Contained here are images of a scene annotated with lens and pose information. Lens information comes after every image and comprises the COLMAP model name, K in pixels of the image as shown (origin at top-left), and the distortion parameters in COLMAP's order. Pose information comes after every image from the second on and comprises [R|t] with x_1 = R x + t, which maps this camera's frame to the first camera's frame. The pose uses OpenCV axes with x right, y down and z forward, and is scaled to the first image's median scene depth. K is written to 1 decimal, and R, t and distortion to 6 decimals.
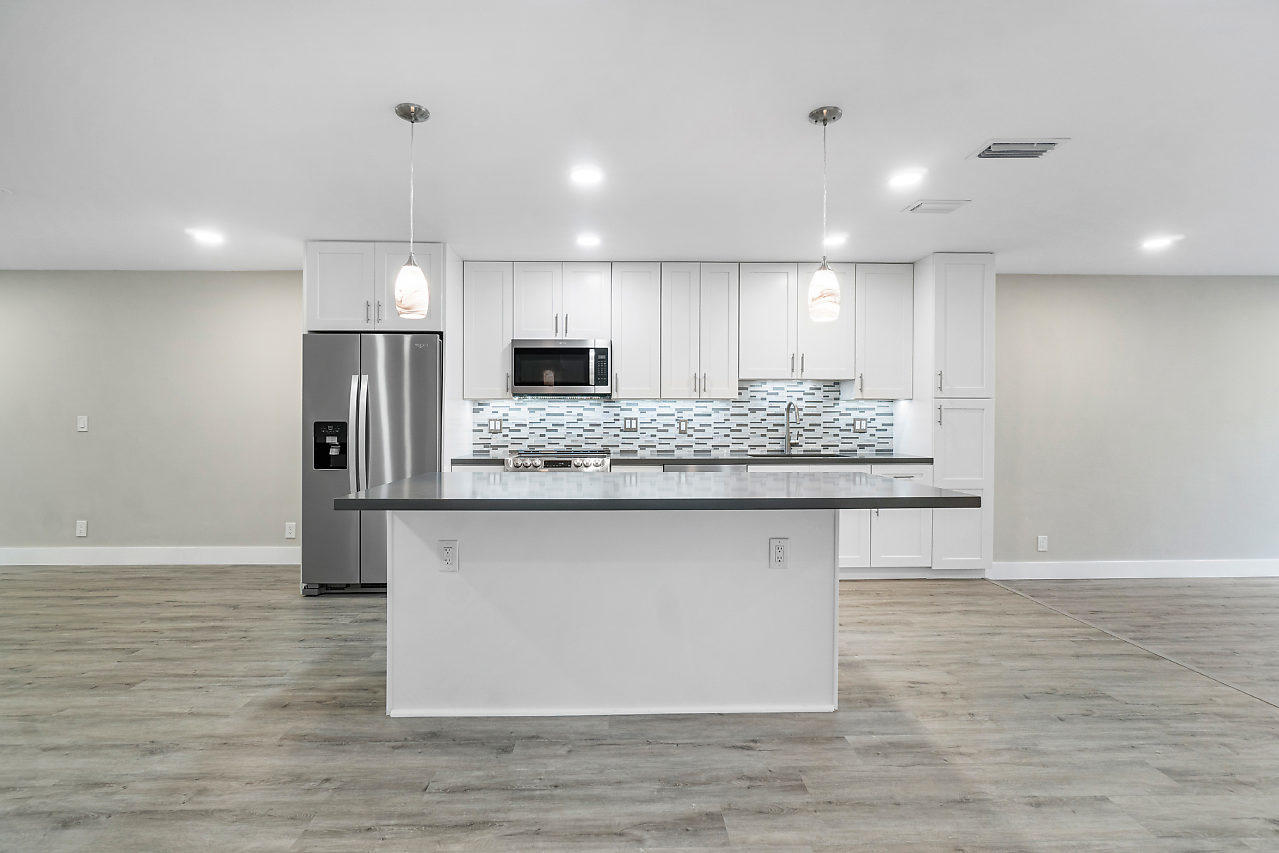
lens RADIAL K [[596.2, 0, 631.3], [0, 596.2, 423.9], [0, 0, 1]] dist [-0.002602, 0.001105]
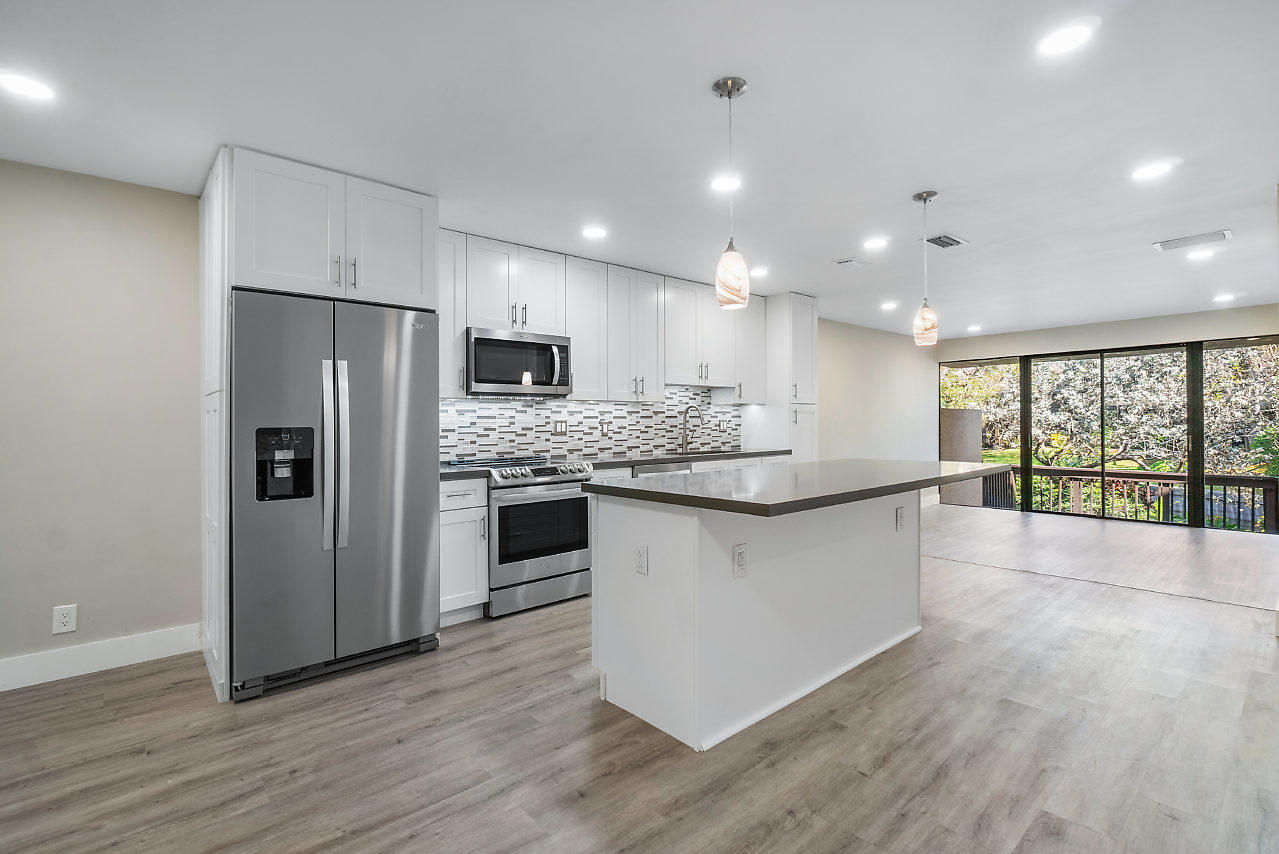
lens RADIAL K [[596.2, 0, 670.3], [0, 596.2, 432.1], [0, 0, 1]] dist [-0.002602, 0.001105]
pose [[0.747111, -0.018355, 0.664446, -0.537326], [0.015068, 0.999829, 0.010677, 0.000397], [-0.664529, 0.002035, 0.747260, 0.188391]]
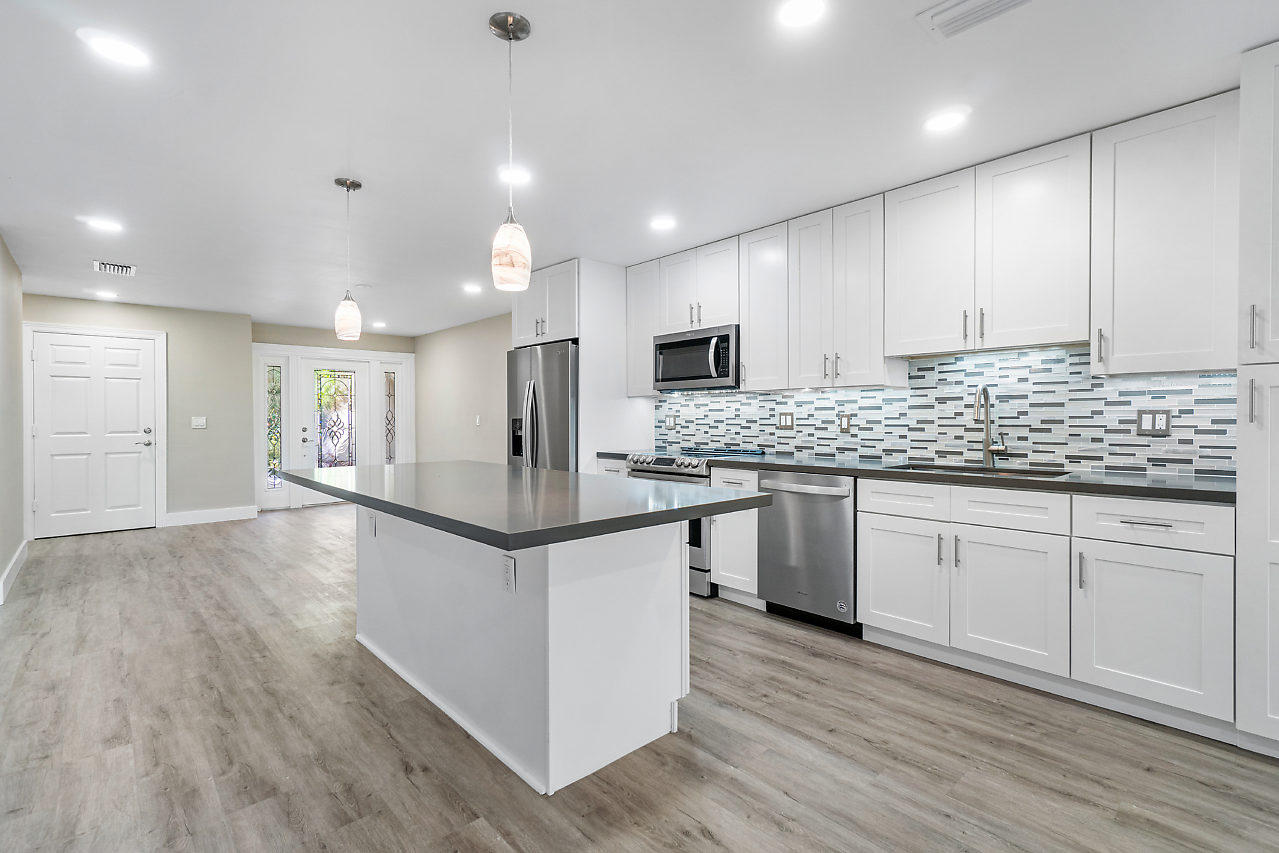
lens RADIAL K [[596.2, 0, 634.7], [0, 596.2, 418.5], [0, 0, 1]] dist [-0.002602, 0.001105]
pose [[0.649185, -0.003144, -0.760624, 0.533544], [-0.001040, 0.999987, -0.005021, 0.002074], [0.760629, 0.004050, 0.649174, 0.316755]]
